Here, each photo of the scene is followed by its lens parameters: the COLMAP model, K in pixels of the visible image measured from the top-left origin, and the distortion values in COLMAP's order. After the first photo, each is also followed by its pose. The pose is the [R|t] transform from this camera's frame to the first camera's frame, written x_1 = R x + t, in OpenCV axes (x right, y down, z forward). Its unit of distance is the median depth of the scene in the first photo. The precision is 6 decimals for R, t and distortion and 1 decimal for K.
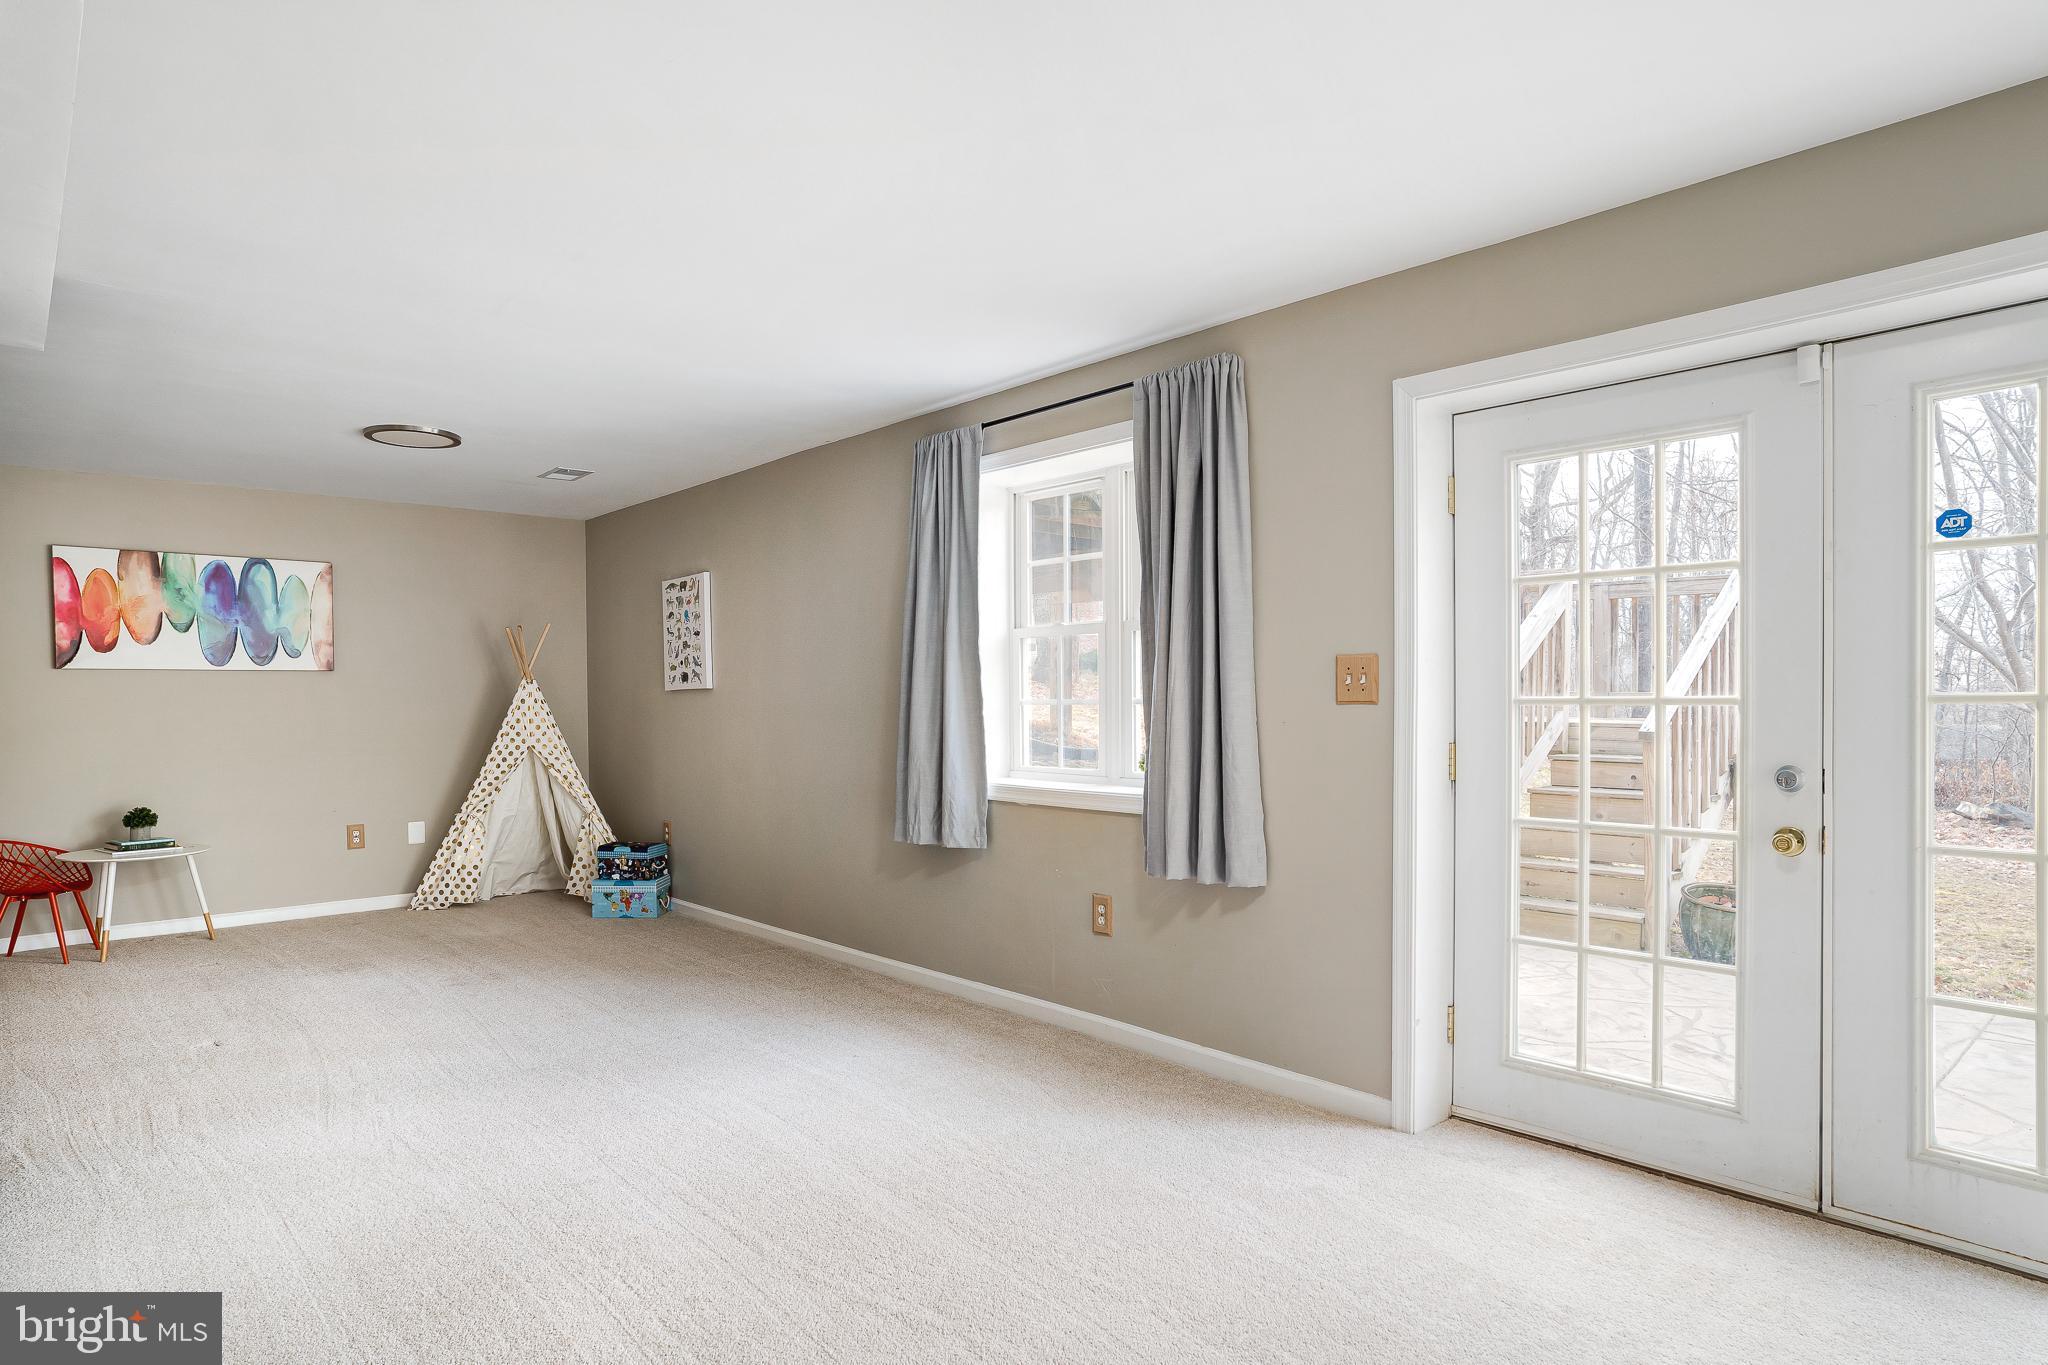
lens RADIAL K [[1164.9, 0, 1024.7], [0, 1164.9, 735.6], [0, 0, 1]] dist [-0.000310, 0.048015]
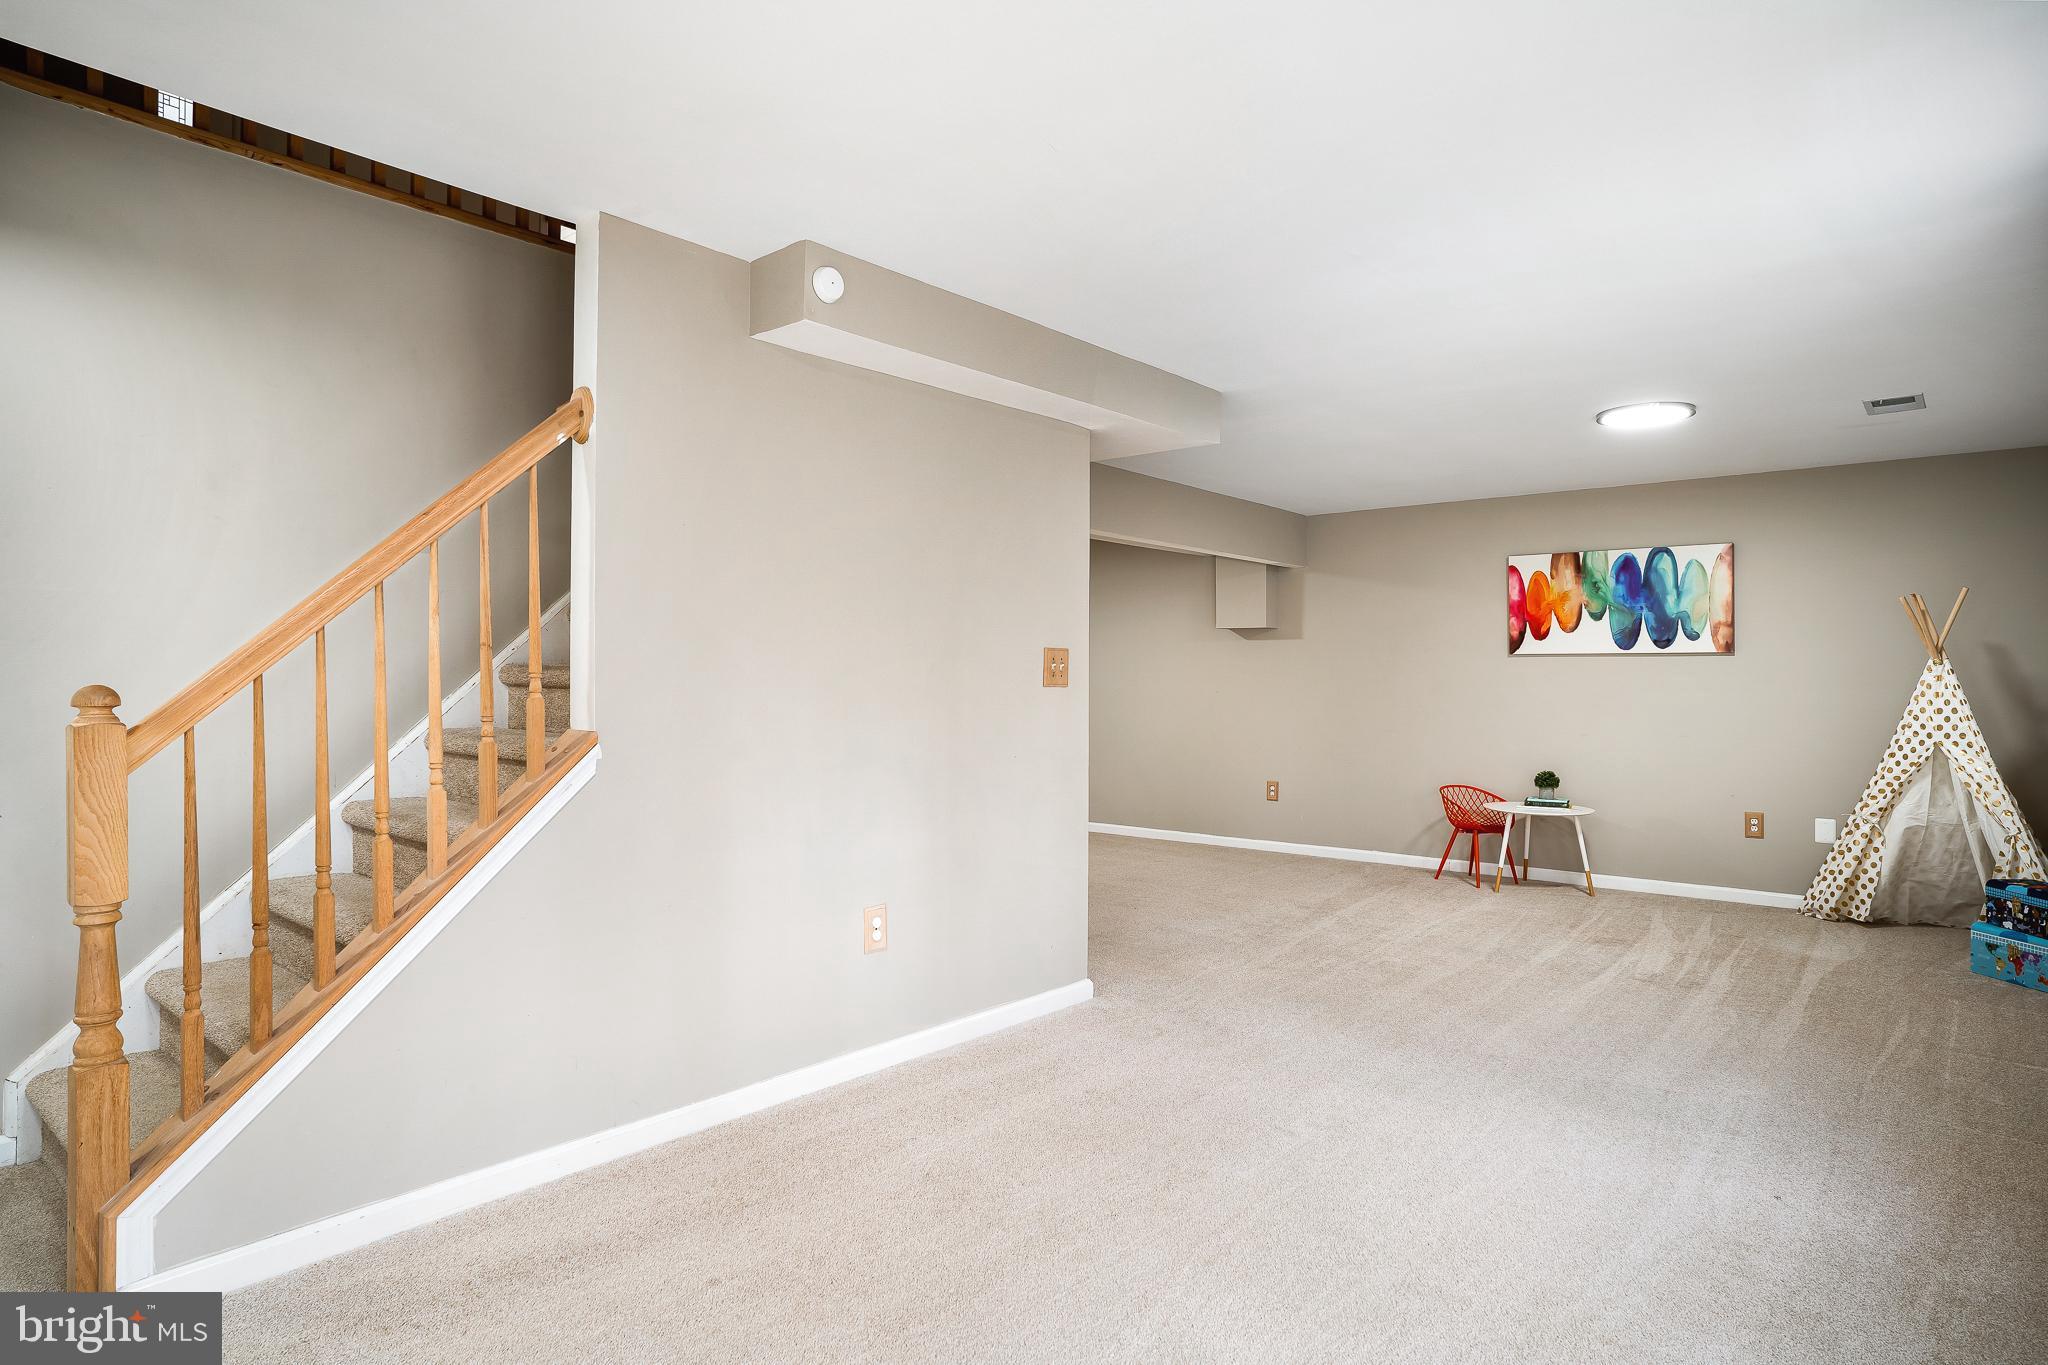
lens RADIAL K [[1172.5, 0, 1002.9], [0, 1172.5, 681.1], [0, 0, 1]] dist [-0.054414, 0.049647]
pose [[0.155809, 0.011272, -0.987723, 0.275738], [-0.042685, 0.999078, 0.004668, -0.009709], [0.986865, 0.041434, 0.156146, 0.252044]]
